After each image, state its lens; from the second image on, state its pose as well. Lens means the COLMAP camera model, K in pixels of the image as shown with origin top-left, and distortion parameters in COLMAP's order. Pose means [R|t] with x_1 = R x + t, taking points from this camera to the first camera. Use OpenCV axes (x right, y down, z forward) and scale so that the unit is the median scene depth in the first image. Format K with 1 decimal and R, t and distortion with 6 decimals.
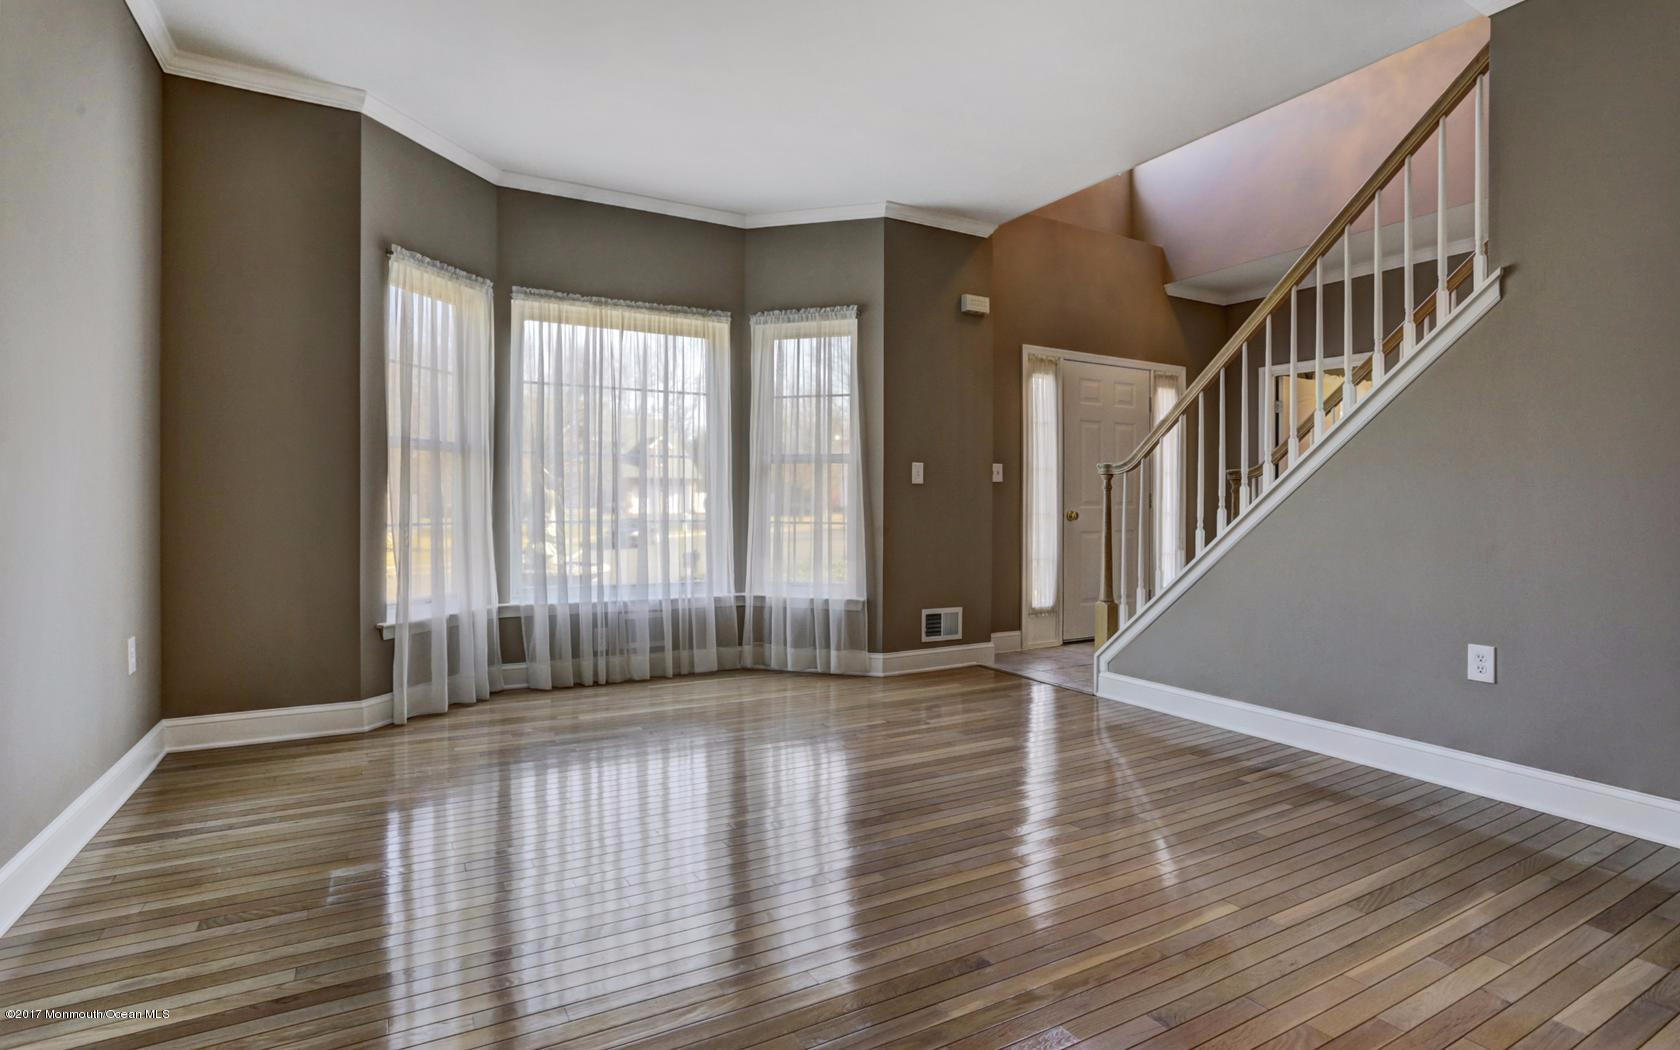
lens RADIAL K [[825.0, 0, 861.7], [0, 825.0, 526.4], [0, 0, 1]] dist [-0.041440, 0.000079]
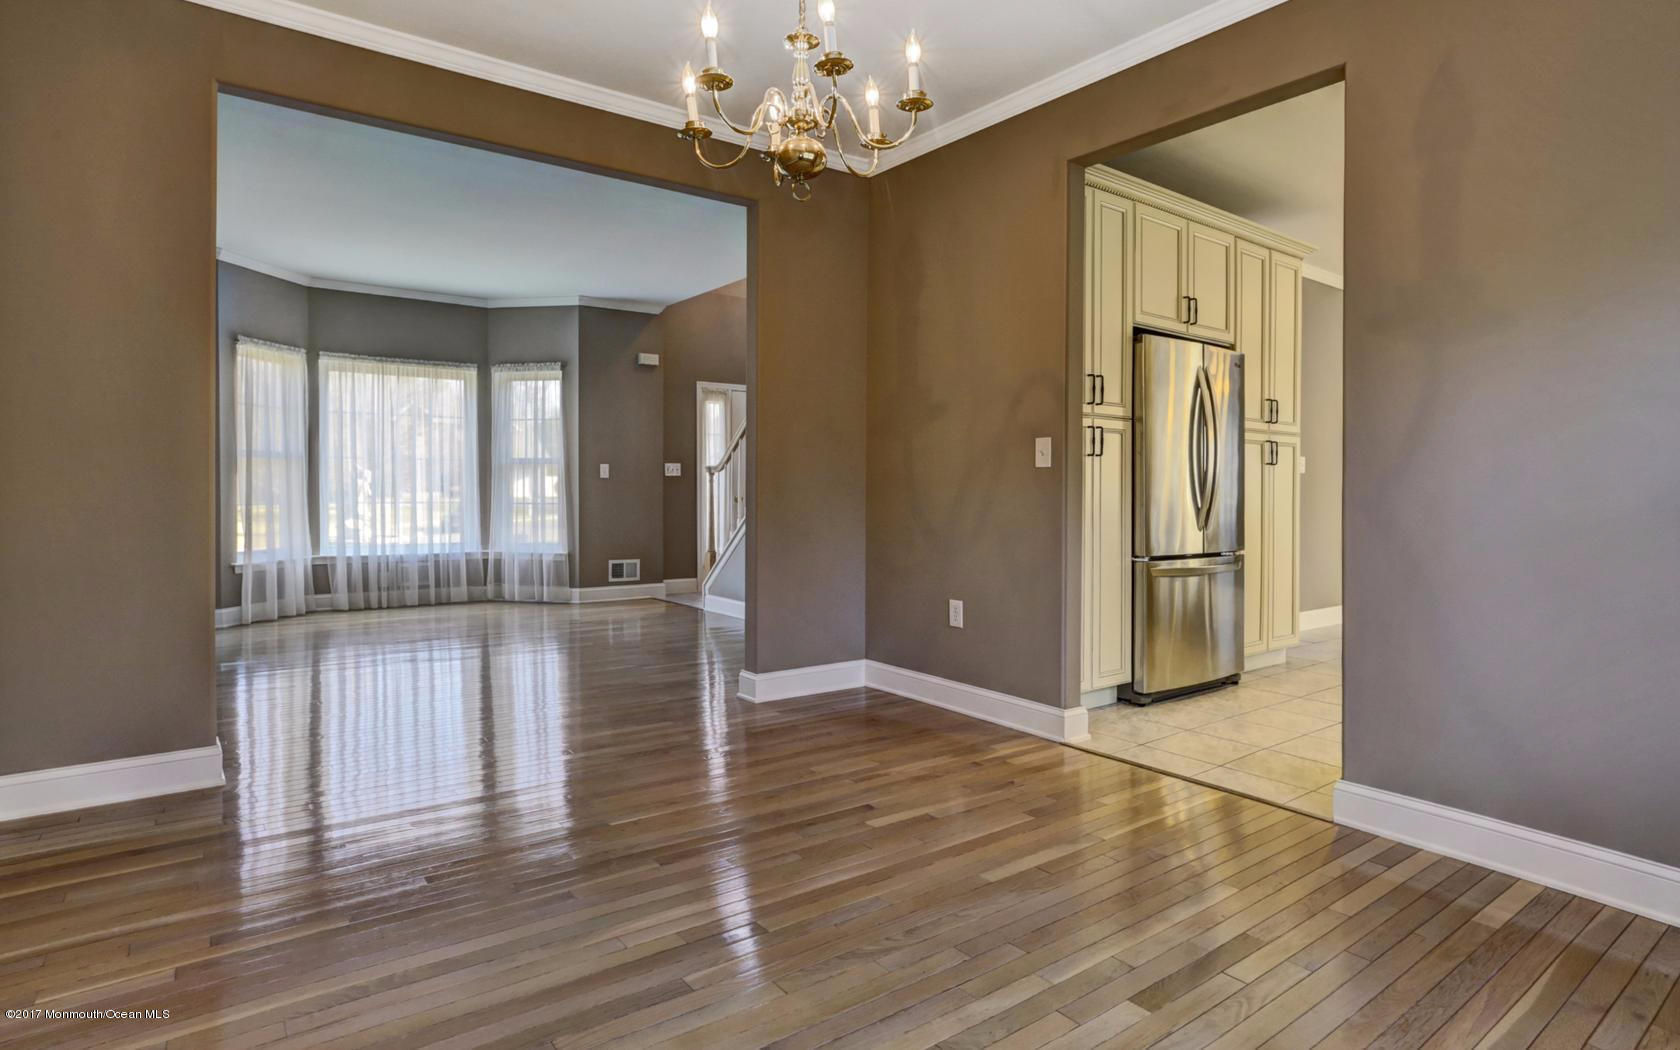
lens RADIAL K [[777.7, 0, 808.7], [0, 777.7, 515.6], [0, 0, 1]] dist [-0.035444, -0.000008]
pose [[0.990902, -0.002814, 0.134557, 0.268019], [0.001595, 0.999957, 0.009165, 0.005645], [-0.134577, -0.008867, 0.990863, -0.515915]]
